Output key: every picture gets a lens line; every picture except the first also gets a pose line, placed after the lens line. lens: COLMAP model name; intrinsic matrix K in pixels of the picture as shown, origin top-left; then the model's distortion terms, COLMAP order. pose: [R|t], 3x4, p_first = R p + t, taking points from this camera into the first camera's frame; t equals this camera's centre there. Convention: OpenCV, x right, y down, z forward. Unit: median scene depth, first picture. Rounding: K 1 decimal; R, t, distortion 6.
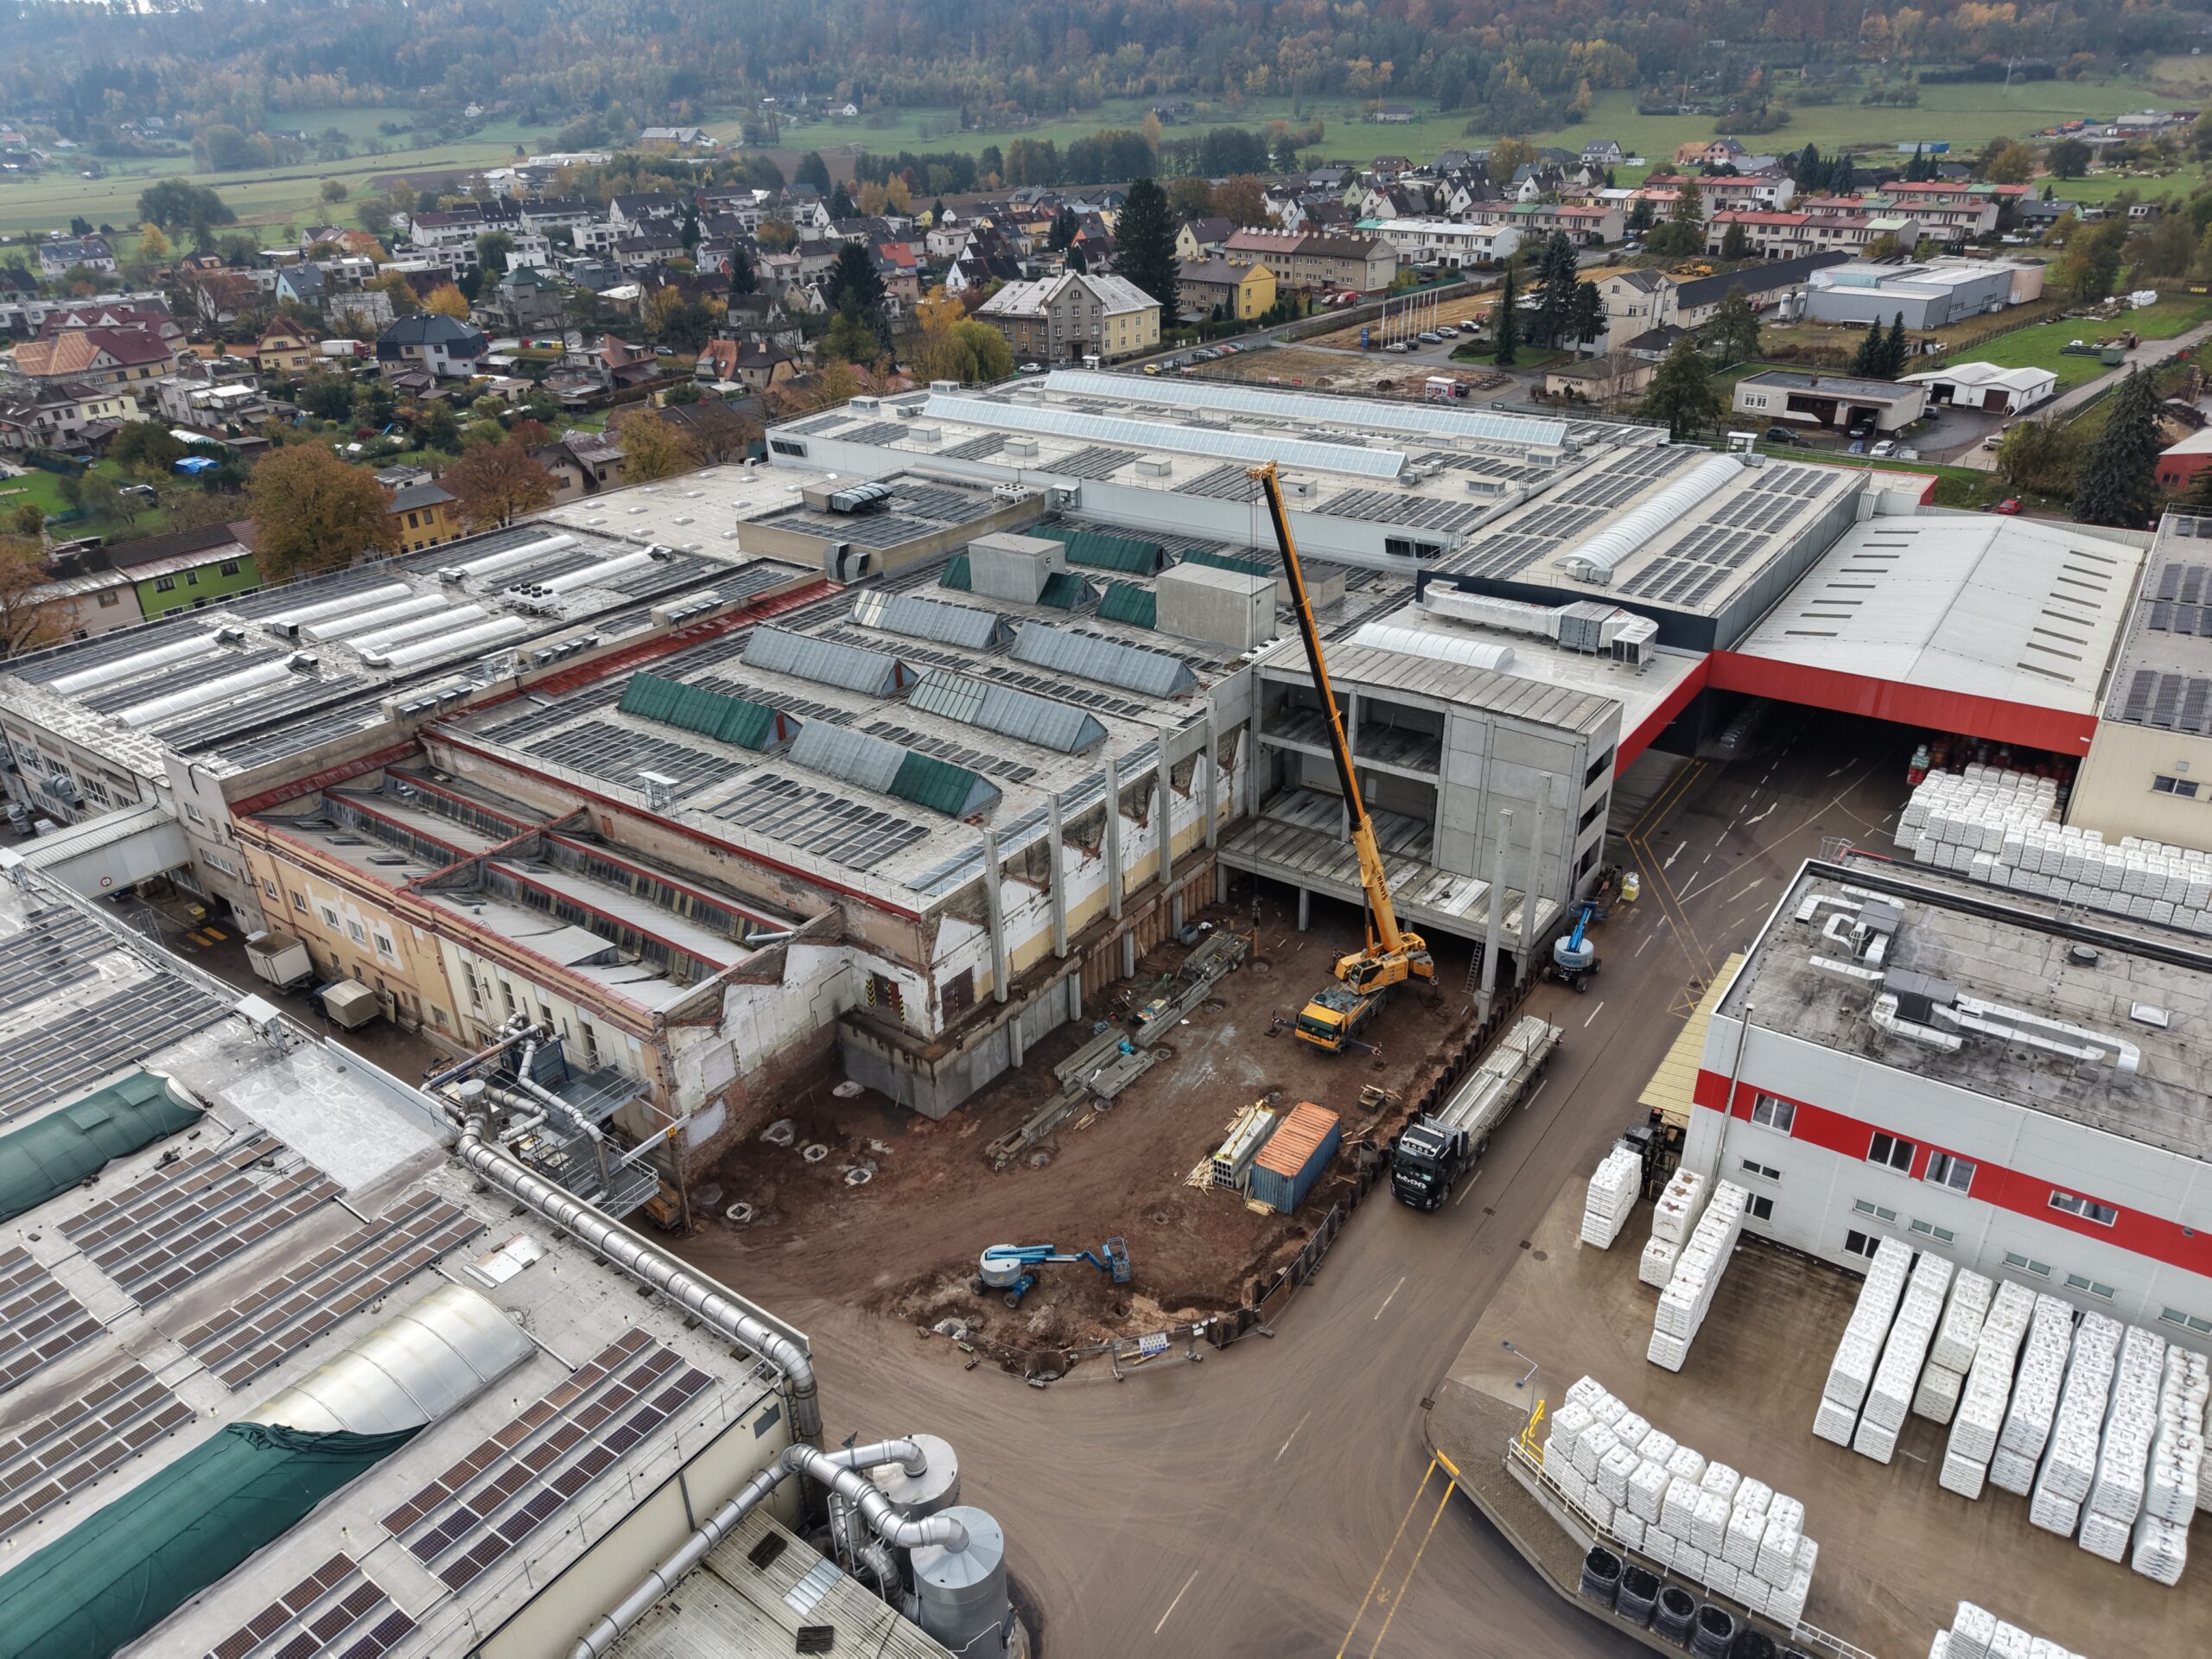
lens RADIAL K [[1485.1, 0, 1106.0], [0, 1485.1, 829.5], [0, 0, 1]] dist [0.027707, -0.028121]
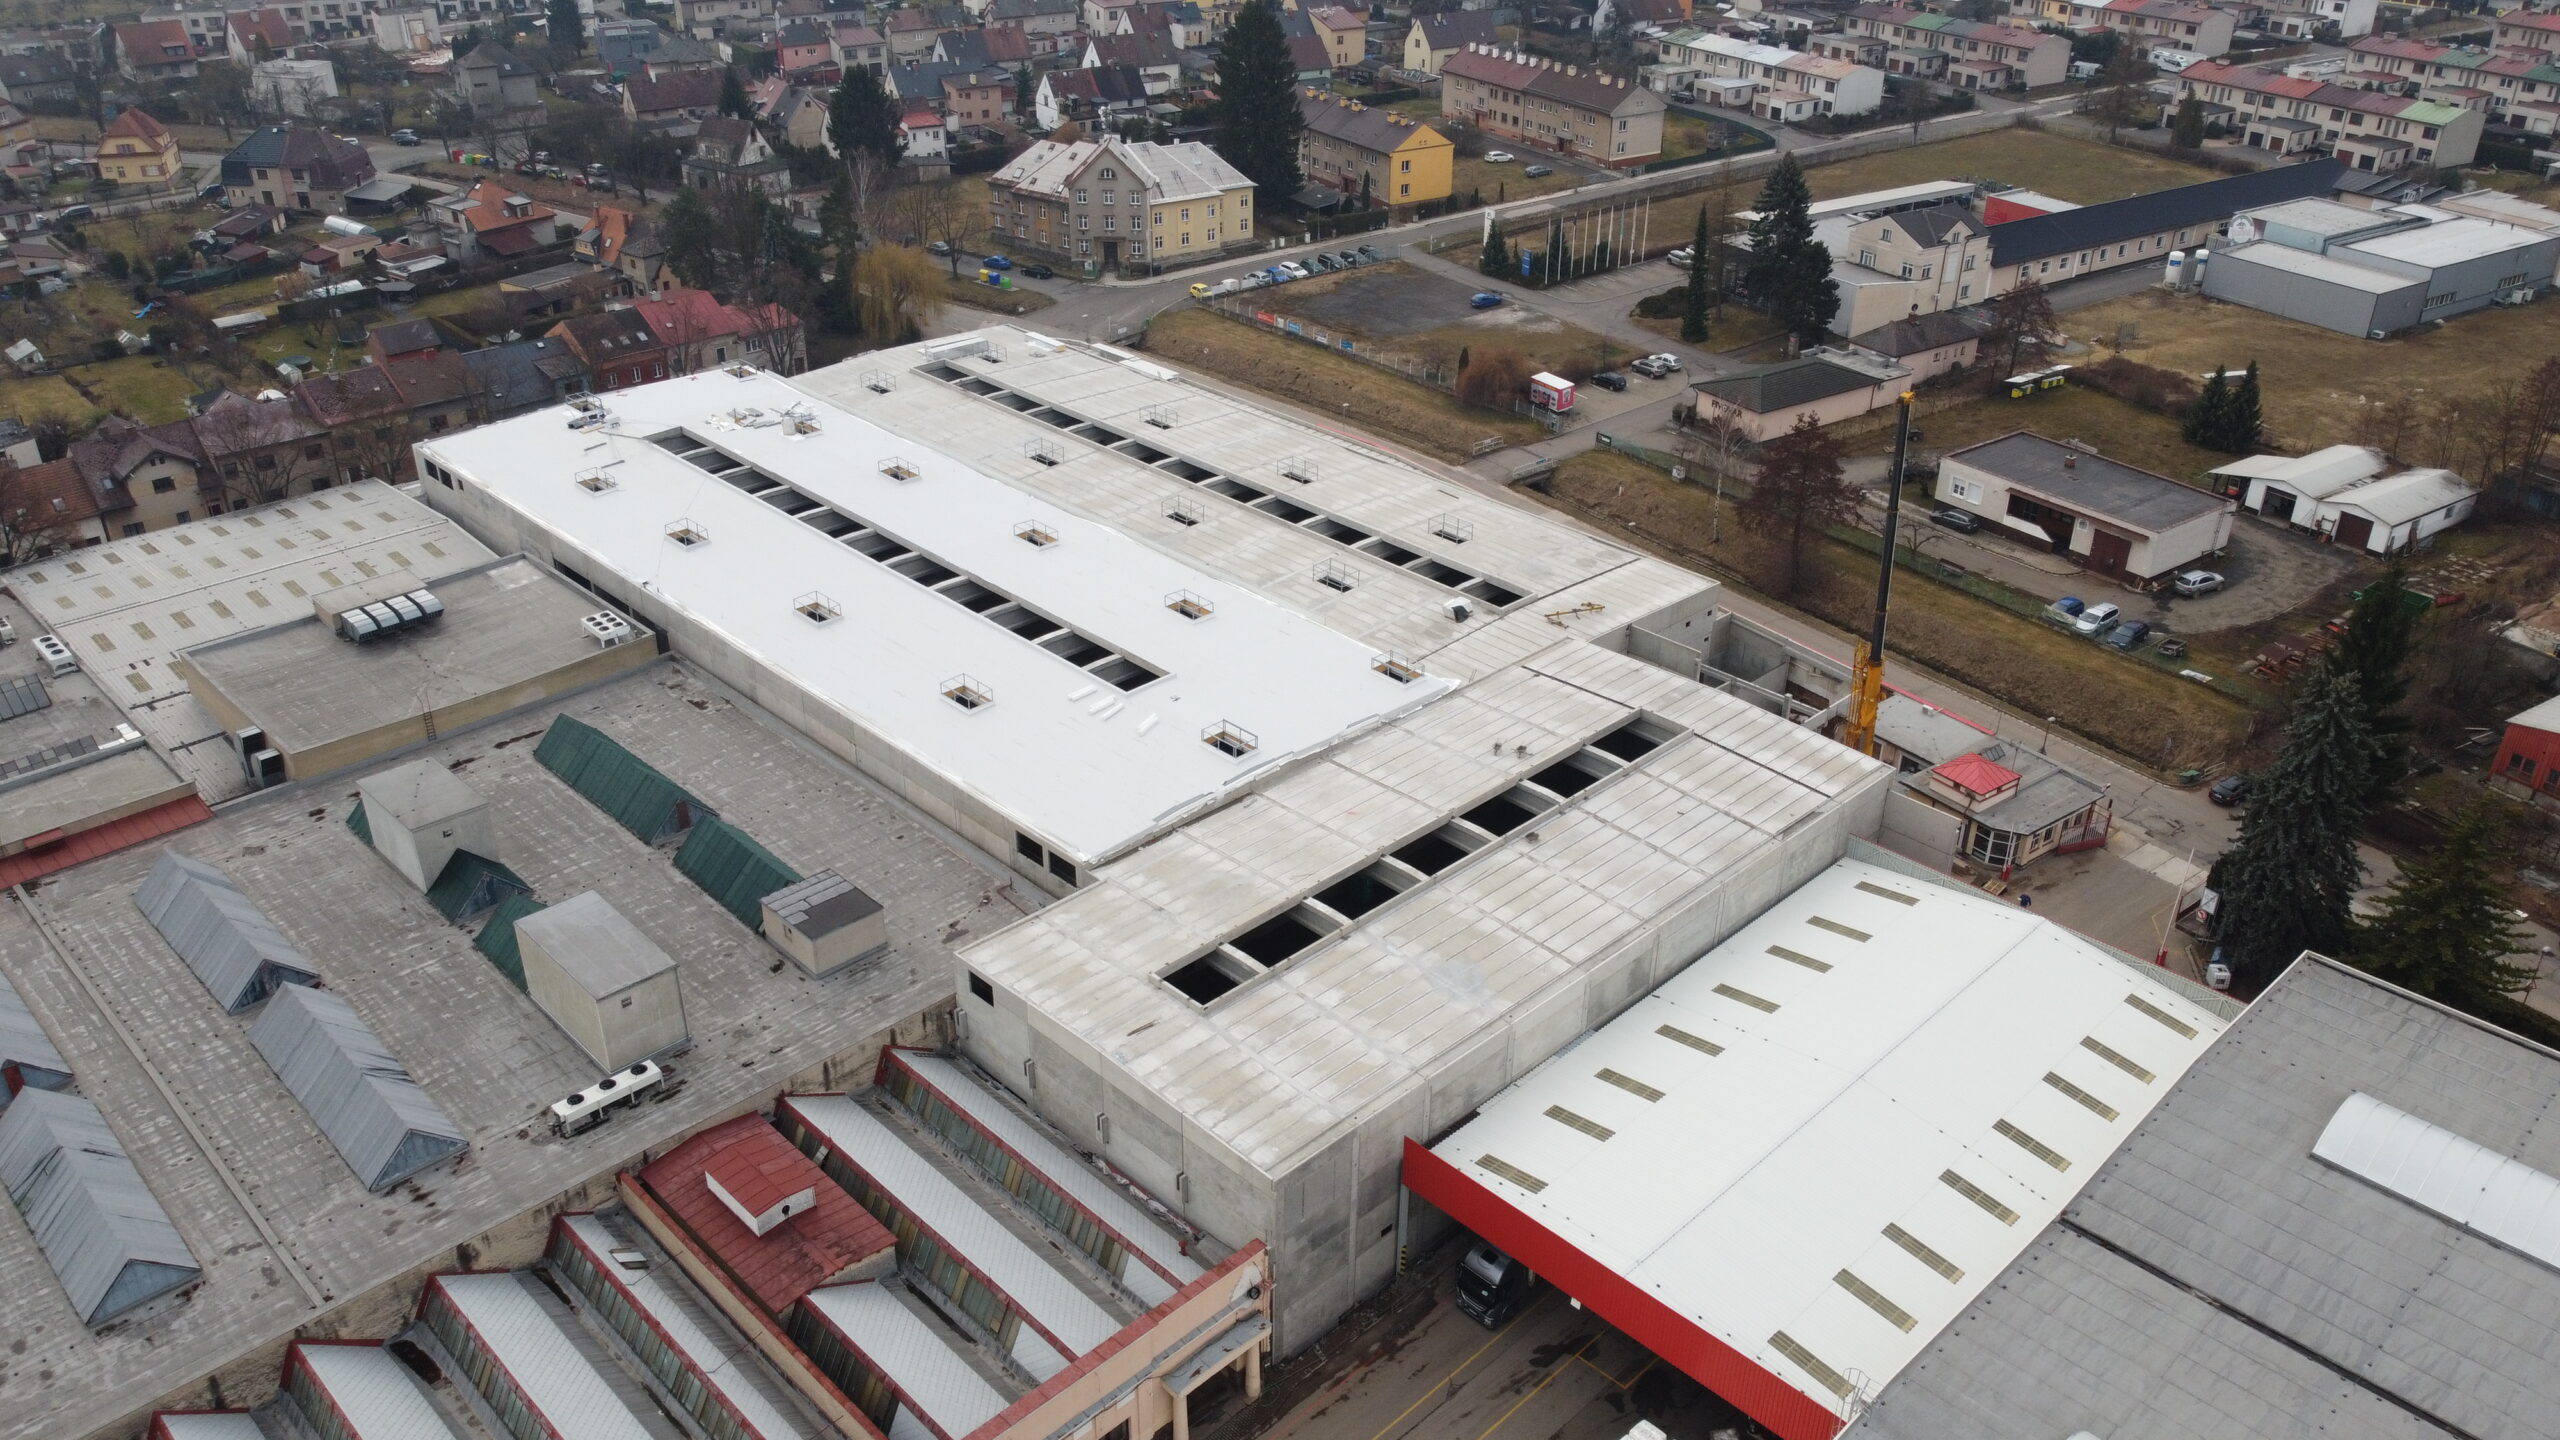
lens RADIAL K [[1944.6, 0, 1297.1], [0, 1944.6, 716.4], [0, 0, 1]] dist [0.003311, -0.005430]
pose [[0.985052, 0.109386, -0.133071, 0.413100], [-0.105189, 0.993719, 0.038194, -0.289437], [0.136413, -0.023626, 0.990370, 0.201157]]
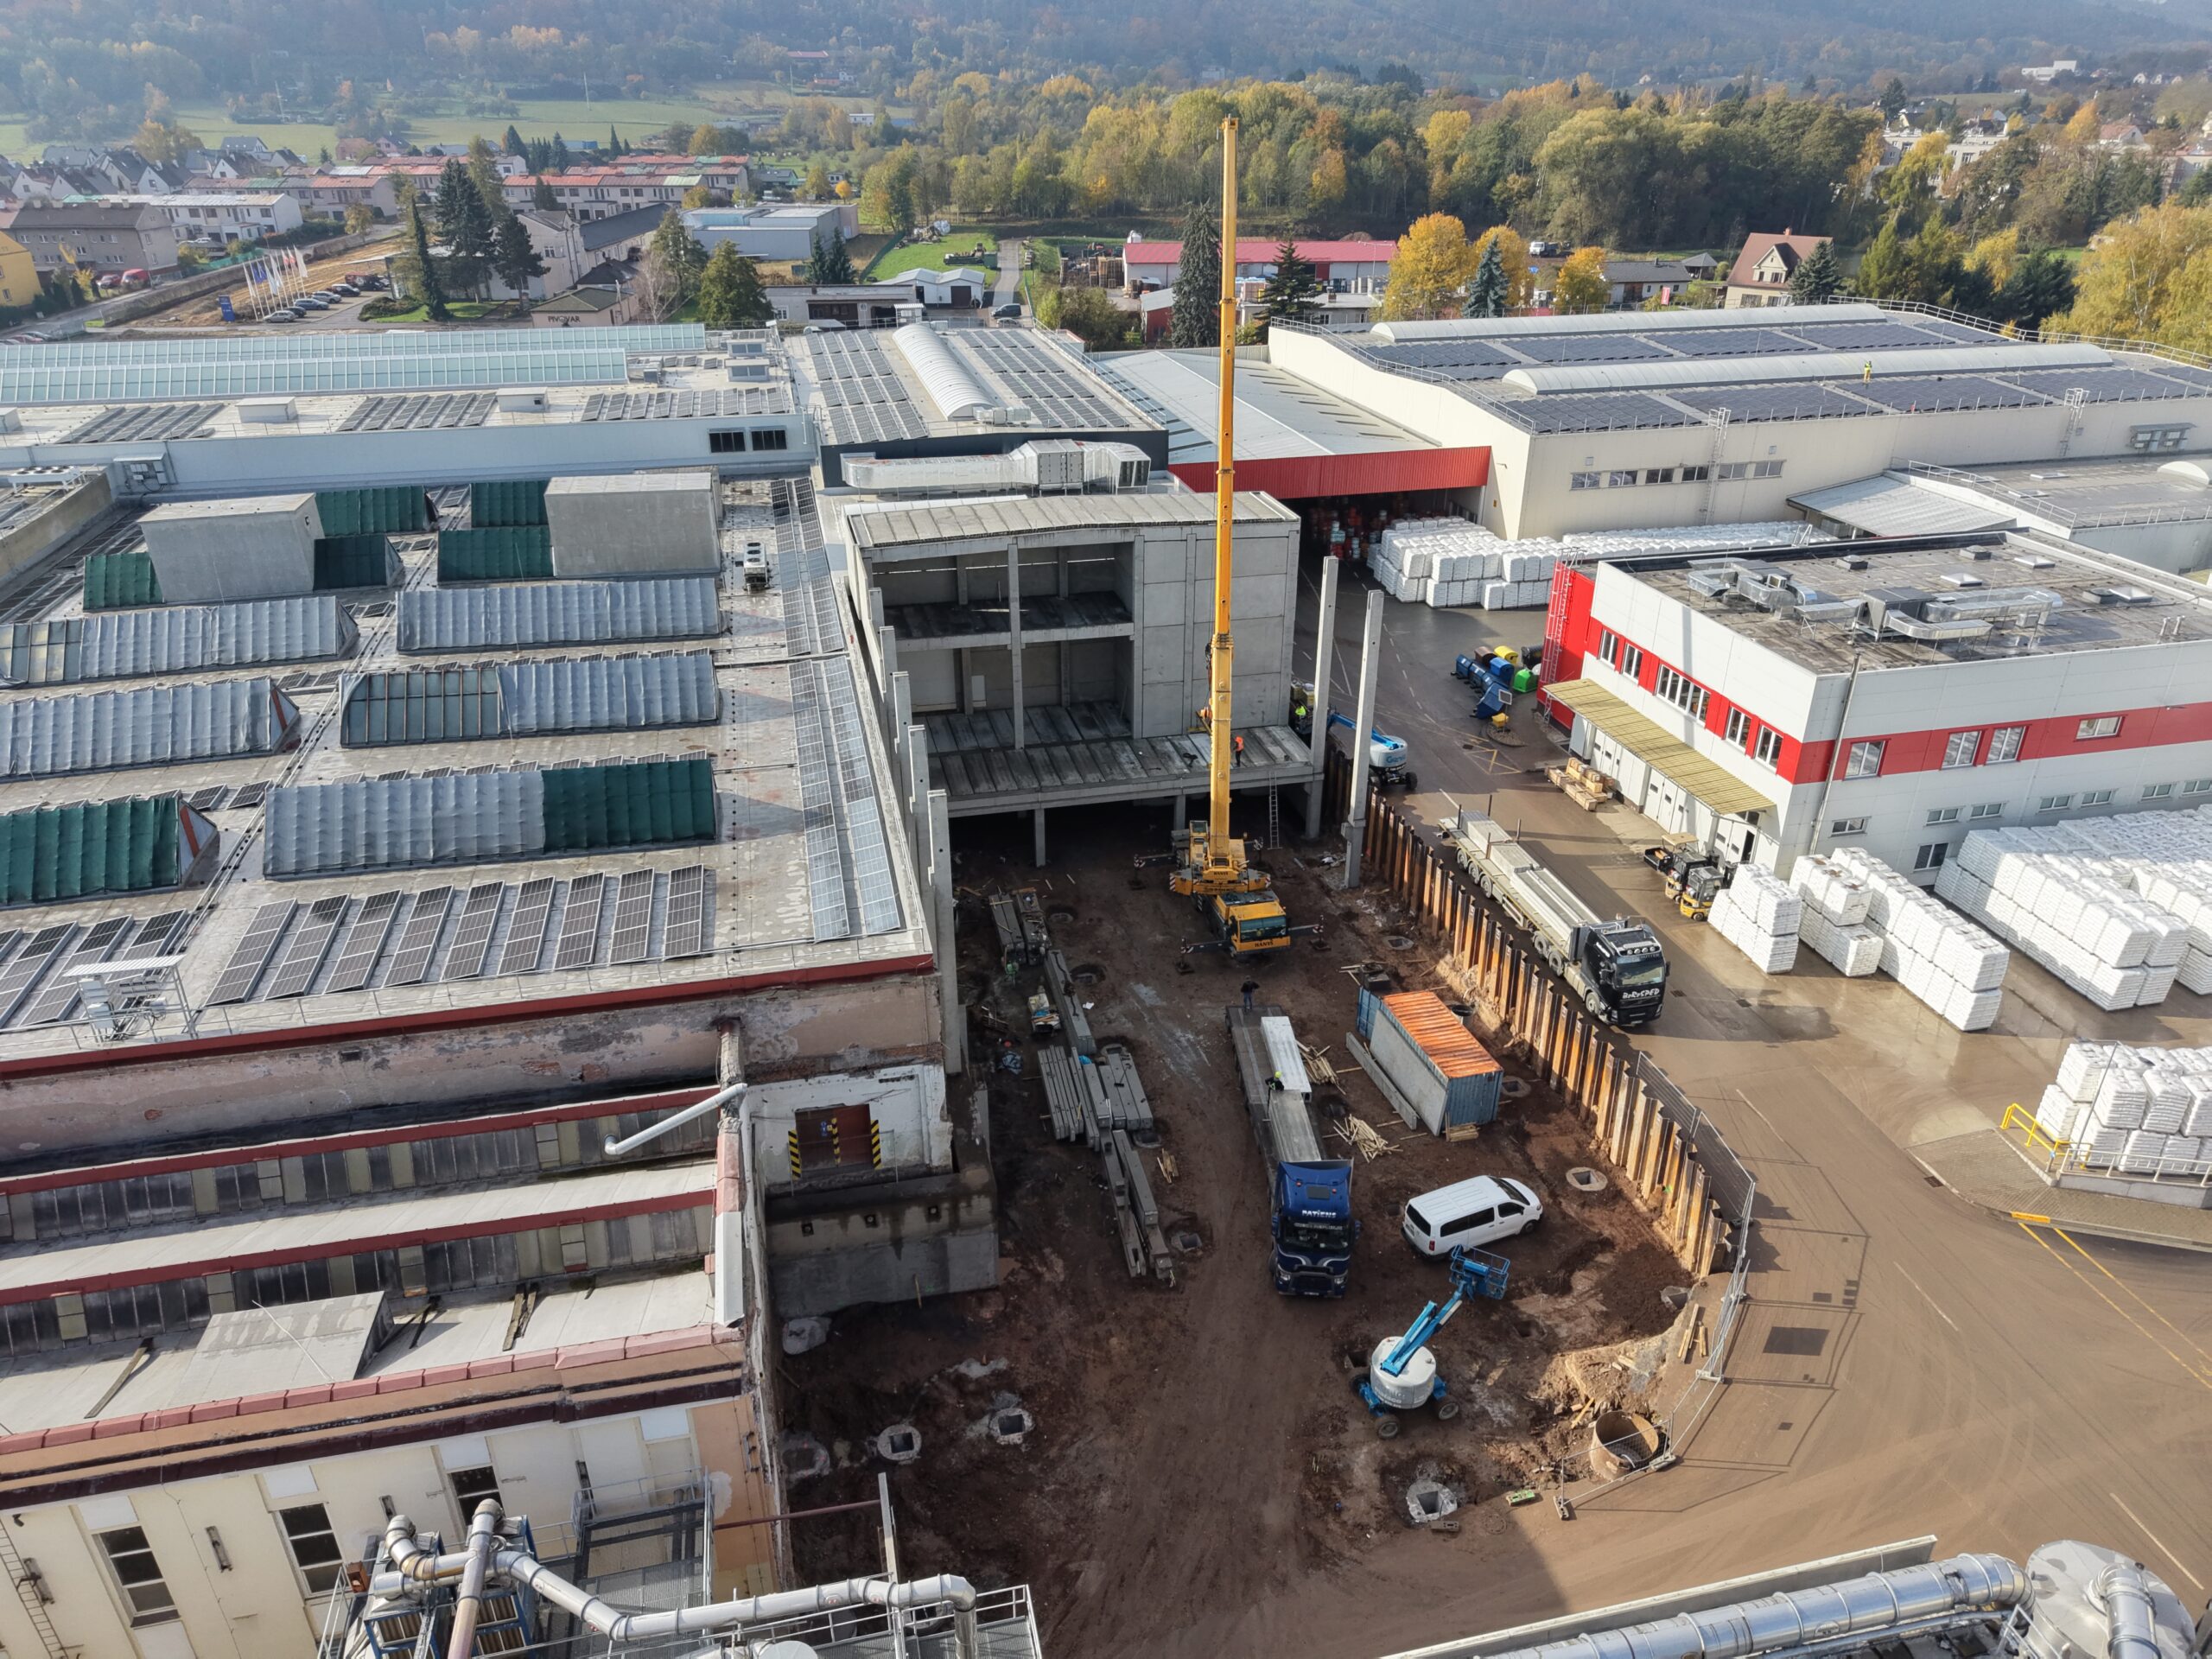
lens RADIAL K [[1485.1, 0, 1106.0], [0, 1485.1, 829.5], [0, 0, 1]] dist [0.027707, -0.028121]
pose [[0.663691, -0.311819, 0.679914, -0.270111], [0.327794, 0.938284, 0.110340, -0.017474], [-0.672358, 0.149640, 0.724943, 0.316072]]
